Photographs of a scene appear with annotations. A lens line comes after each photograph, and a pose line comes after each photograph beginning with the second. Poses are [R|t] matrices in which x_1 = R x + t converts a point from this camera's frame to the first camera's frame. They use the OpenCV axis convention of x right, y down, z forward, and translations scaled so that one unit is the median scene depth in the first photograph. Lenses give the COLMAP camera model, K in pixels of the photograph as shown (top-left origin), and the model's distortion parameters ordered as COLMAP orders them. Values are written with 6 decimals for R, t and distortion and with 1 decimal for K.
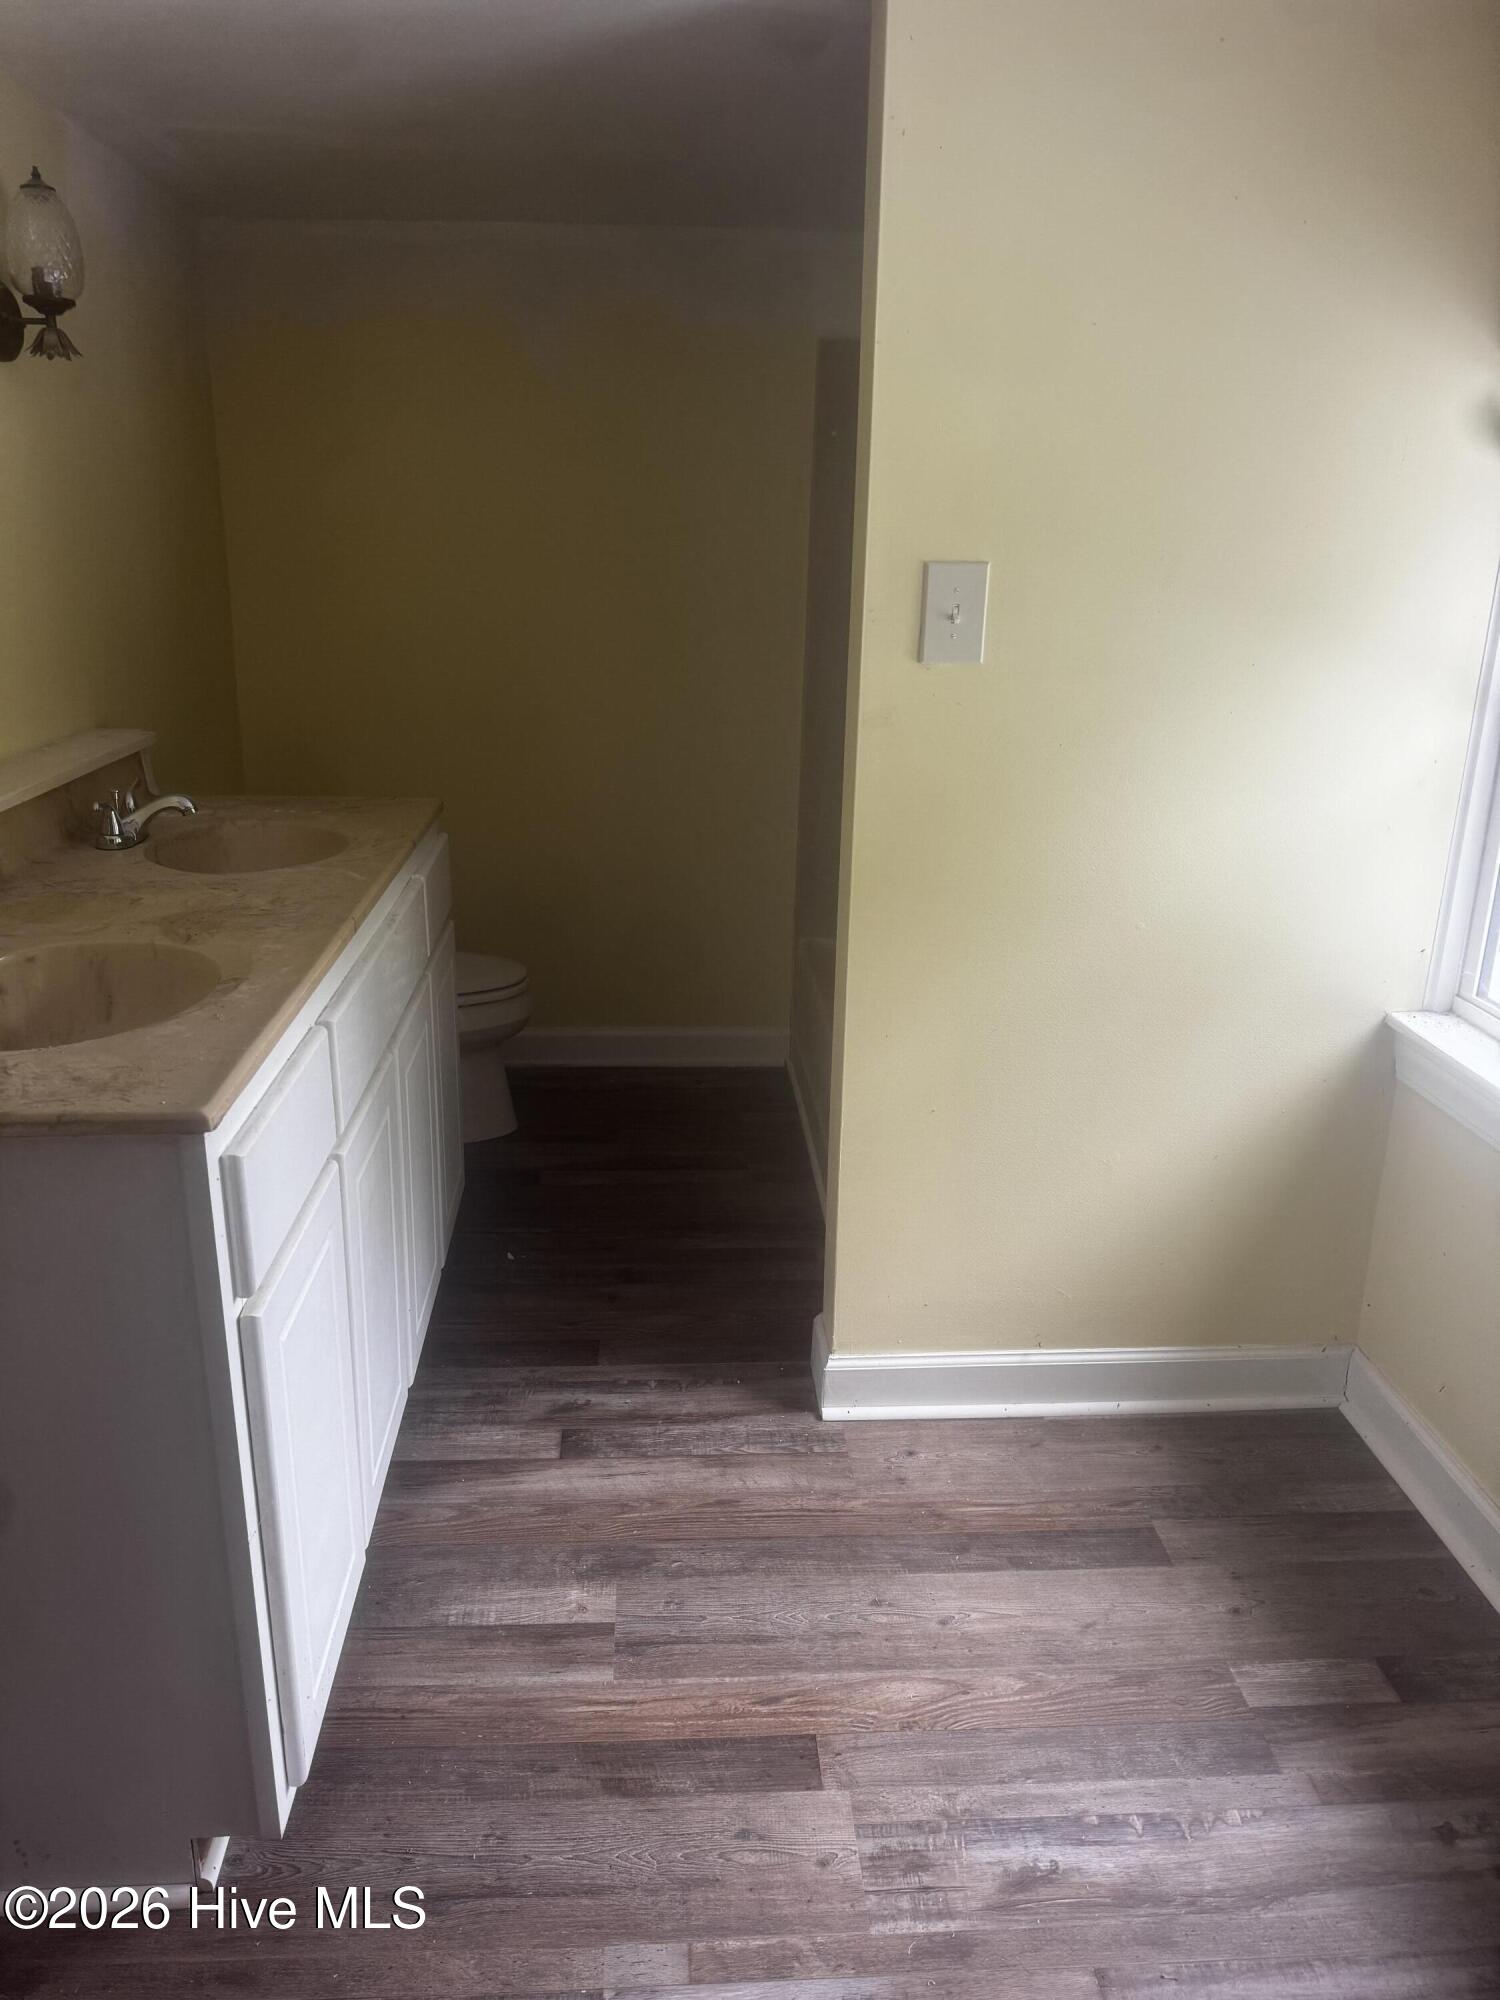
lens RADIAL K [[1401.1, 0, 742.0], [0, 1401.1, 1011.7], [0, 0, 1]] dist [-0.006541, -0.021018]
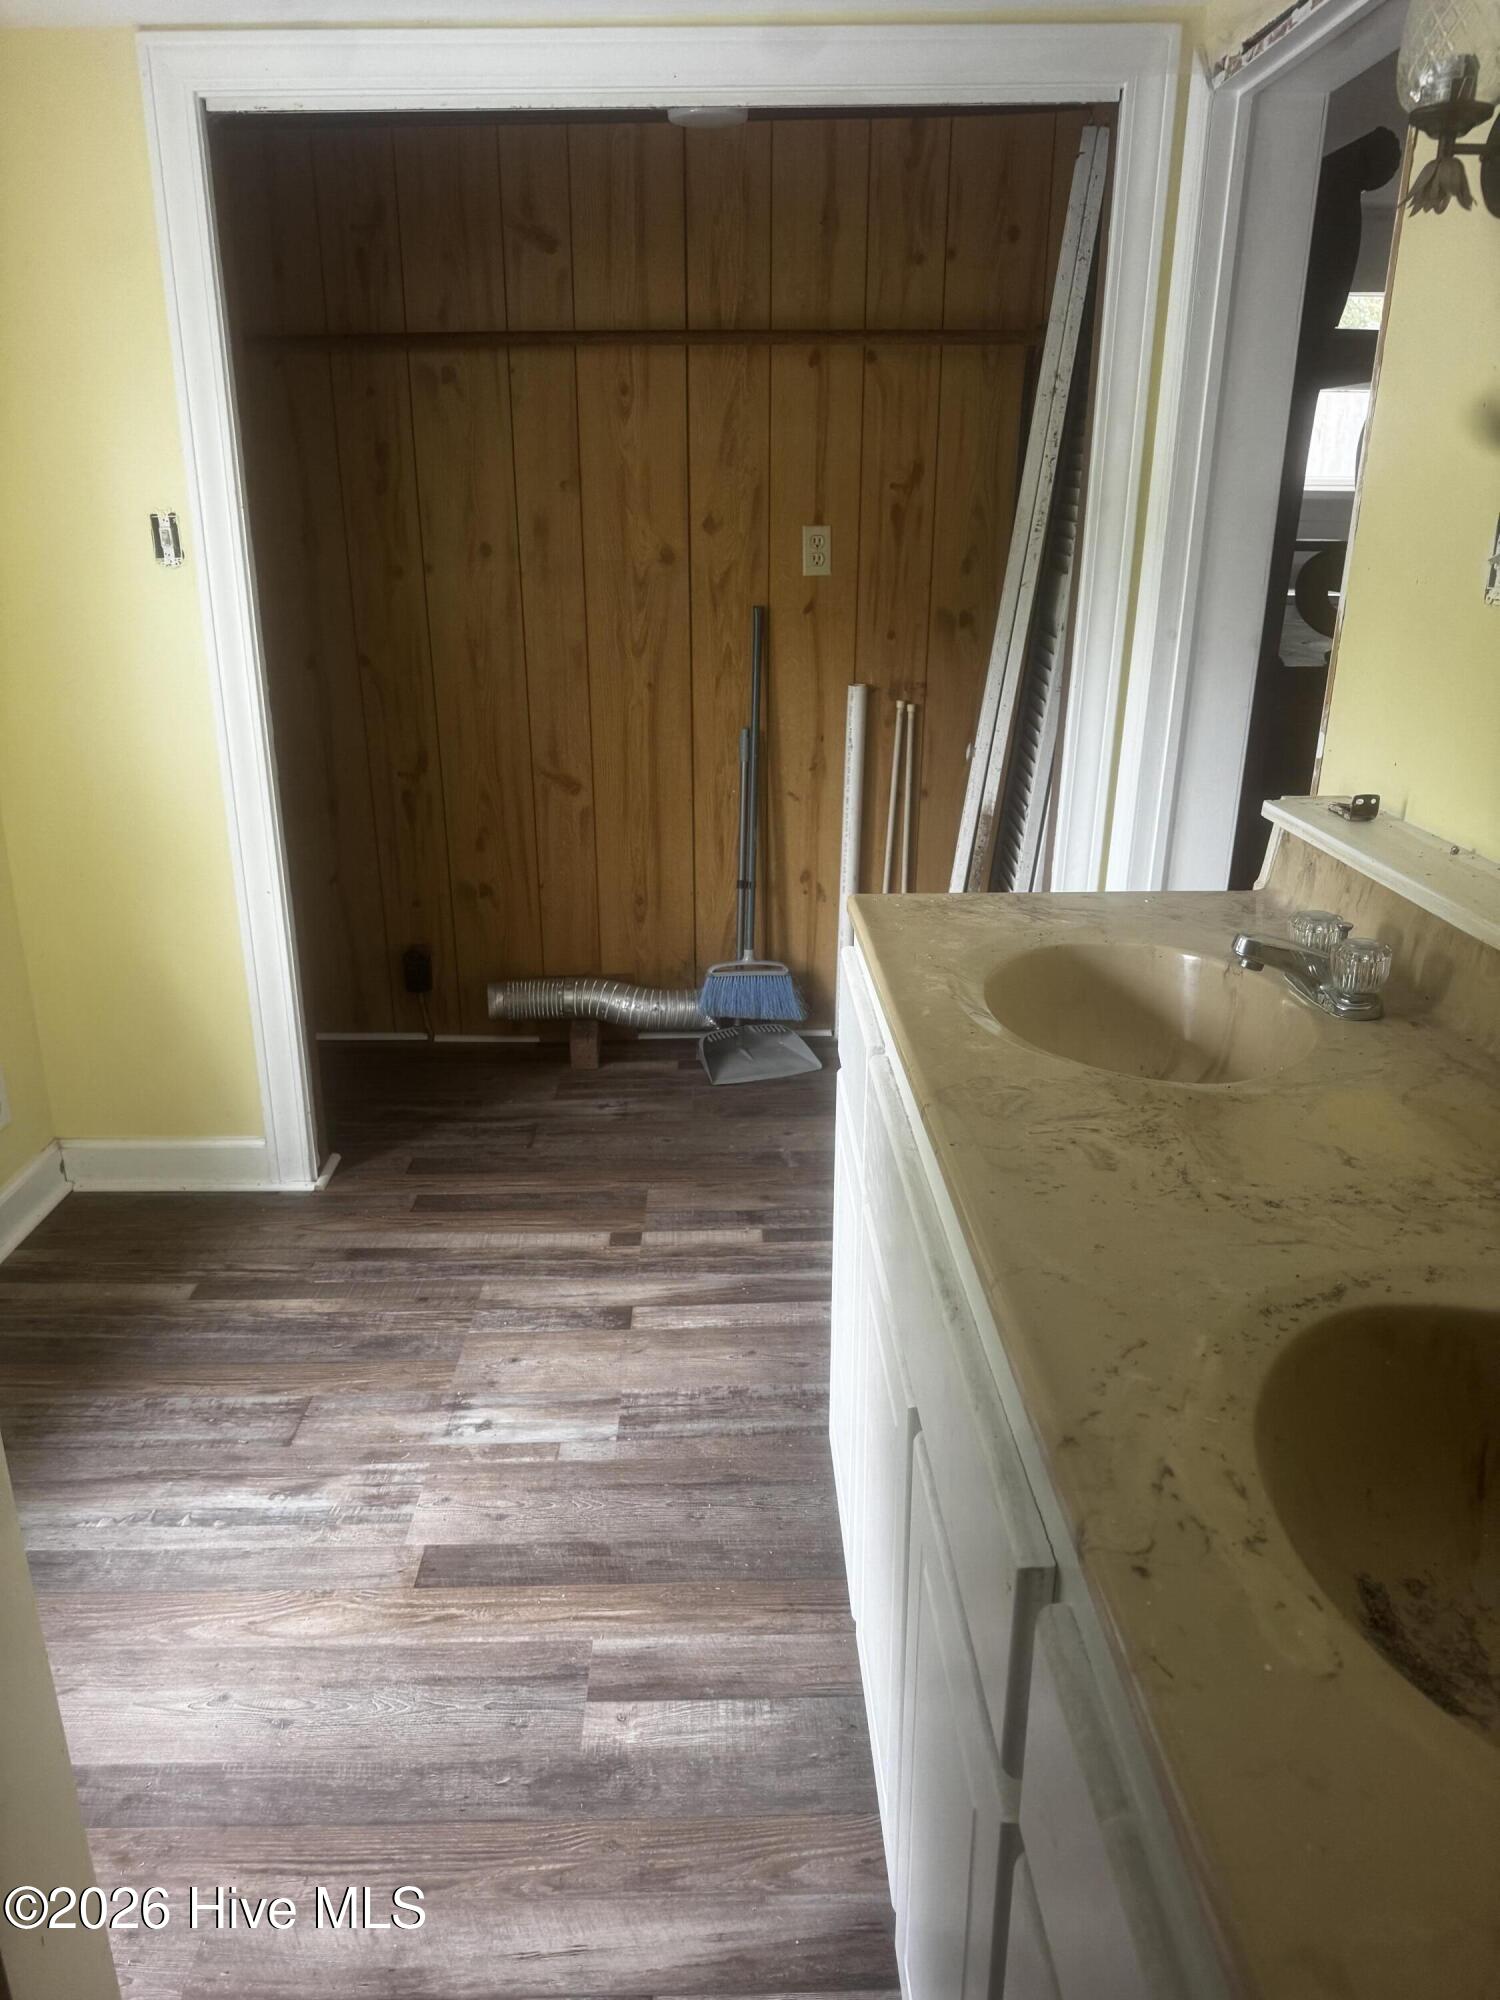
lens RADIAL K [[1401.1, 0, 754.2], [0, 1401.1, 986.4], [0, 0, 1]] dist [-0.006541, -0.021018]
pose [[-0.998855, -0.038728, 0.028103, -0.221088], [-0.013419, 0.790459, 0.612368, -0.517612], [-0.045930, 0.611289, -0.790074, 1.524576]]
